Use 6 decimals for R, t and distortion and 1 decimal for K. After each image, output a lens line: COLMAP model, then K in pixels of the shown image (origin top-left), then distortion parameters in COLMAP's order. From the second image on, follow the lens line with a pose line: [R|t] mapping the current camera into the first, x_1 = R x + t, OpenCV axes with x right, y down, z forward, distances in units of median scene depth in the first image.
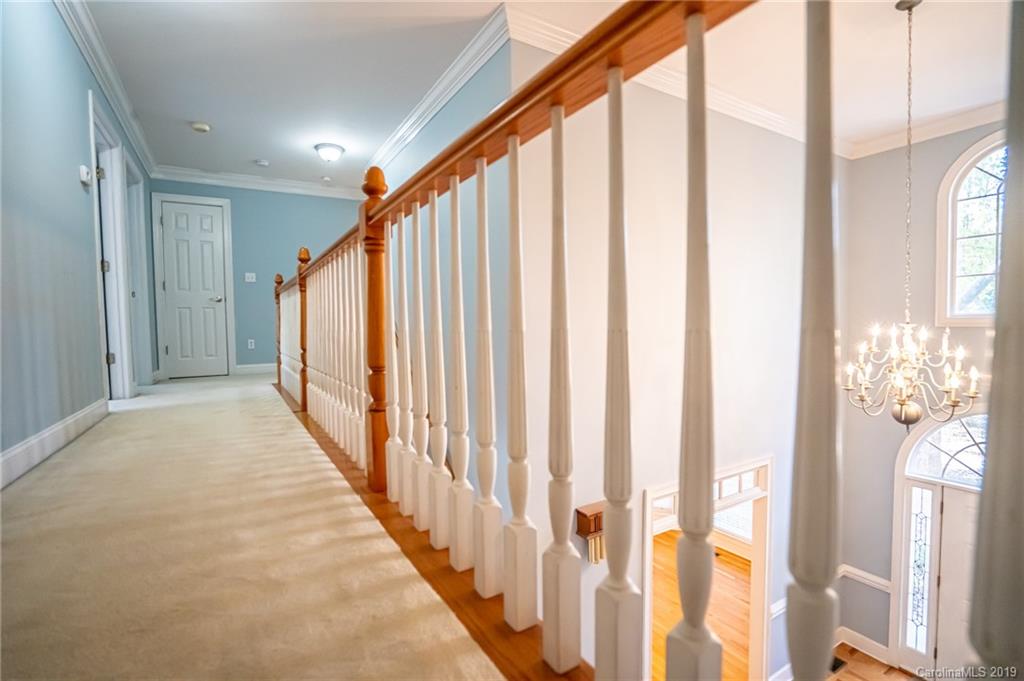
lens RADIAL K [[478.7, 0, 499.0], [0, 478.7, 343.9], [0, 0, 1]] dist [-0.045918, 0.015981]
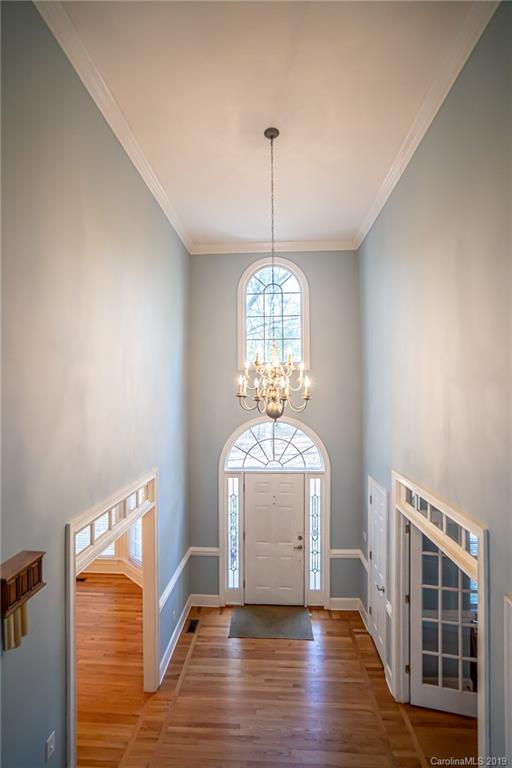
lens RADIAL K [[359.0, 0, 256.0], [0, 359.0, 384.0], [0, 0, 1]] dist [-0.045918, 0.015981]
pose [[0.552350, 0.035489, 0.832857, -0.031355], [0.032611, 0.997409, -0.064128, 0.085276], [-0.832974, 0.062581, 0.549761, 0.282542]]
